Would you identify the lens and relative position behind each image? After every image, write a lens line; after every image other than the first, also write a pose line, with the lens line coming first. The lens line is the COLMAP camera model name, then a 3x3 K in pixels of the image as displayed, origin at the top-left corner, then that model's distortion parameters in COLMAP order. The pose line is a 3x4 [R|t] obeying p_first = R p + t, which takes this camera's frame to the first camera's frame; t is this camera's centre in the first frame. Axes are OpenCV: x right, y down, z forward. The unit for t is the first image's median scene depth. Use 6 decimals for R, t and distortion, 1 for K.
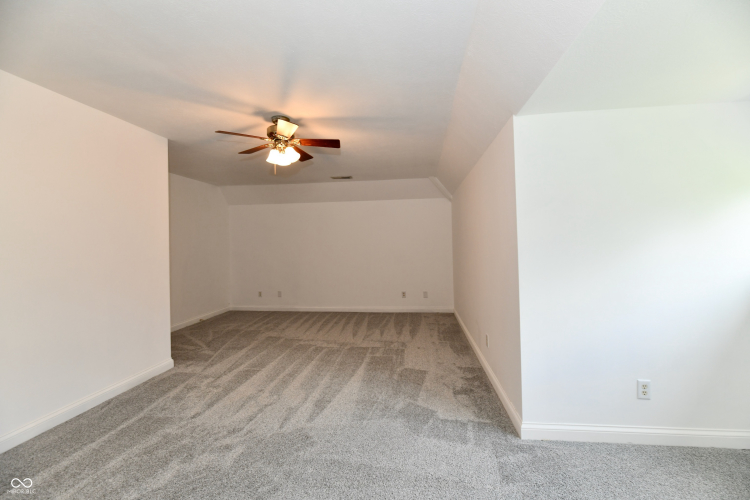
lens RADIAL K [[307.4, 0, 378.5], [0, 307.4, 243.0], [0, 0, 1]] dist [-0.000668, -0.002607]
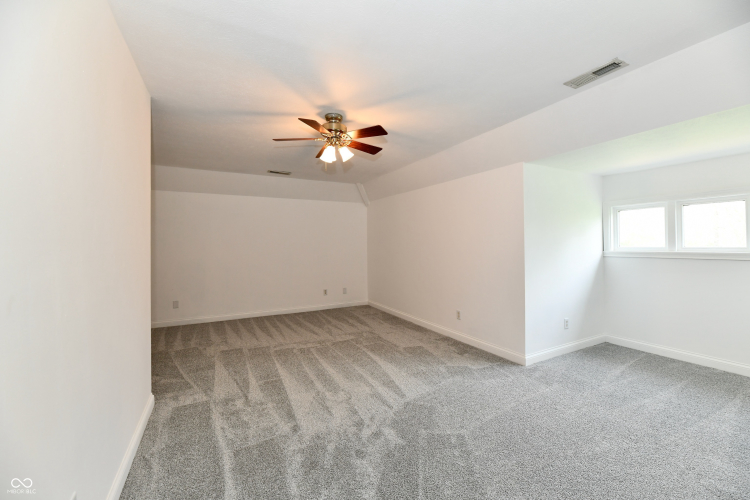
lens RADIAL K [[307.4, 0, 378.5], [0, 307.4, 243.0], [0, 0, 1]] dist [-0.000668, -0.002607]
pose [[0.815910, 0.015129, 0.577981, -0.688708], [-0.012450, 0.999886, -0.008597, 0.013907], [-0.578045, -0.000182, 0.816005, 0.087369]]
